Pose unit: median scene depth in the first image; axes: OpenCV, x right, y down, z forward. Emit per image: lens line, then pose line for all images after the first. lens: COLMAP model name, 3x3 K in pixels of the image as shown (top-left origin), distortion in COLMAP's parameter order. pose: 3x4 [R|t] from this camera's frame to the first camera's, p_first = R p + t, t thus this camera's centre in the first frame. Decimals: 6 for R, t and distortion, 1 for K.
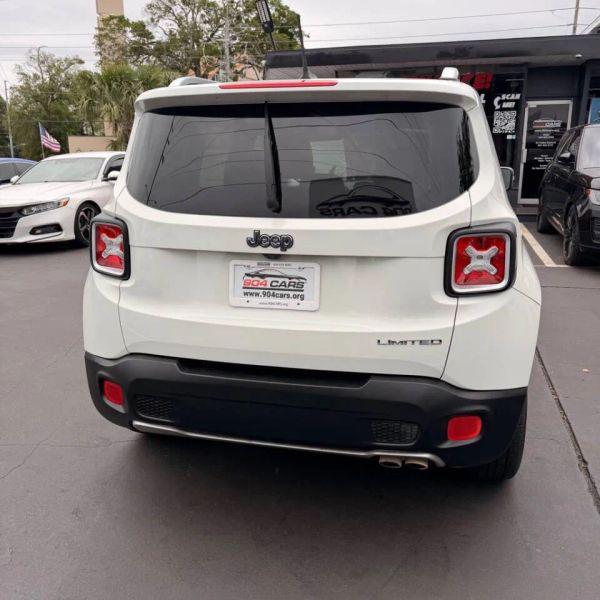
lens RADIAL K [[567.7, 0, 305.4], [0, 567.7, 300.2], [0, 0, 1]] dist [0.019033, 0.000000]
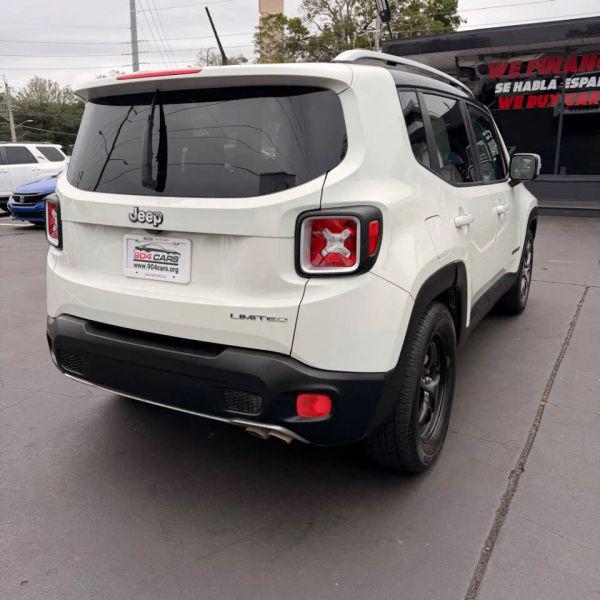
lens RADIAL K [[567.7, 0, 300.0], [0, 567.7, 304.8], [0, 0, 1]] dist [0.019033, 0.000000]
pose [[0.963446, 0.066659, -0.259478, 0.504128], [-0.061627, 0.997721, 0.027490, 0.015608], [0.260719, -0.010494, 0.965358, 0.009186]]
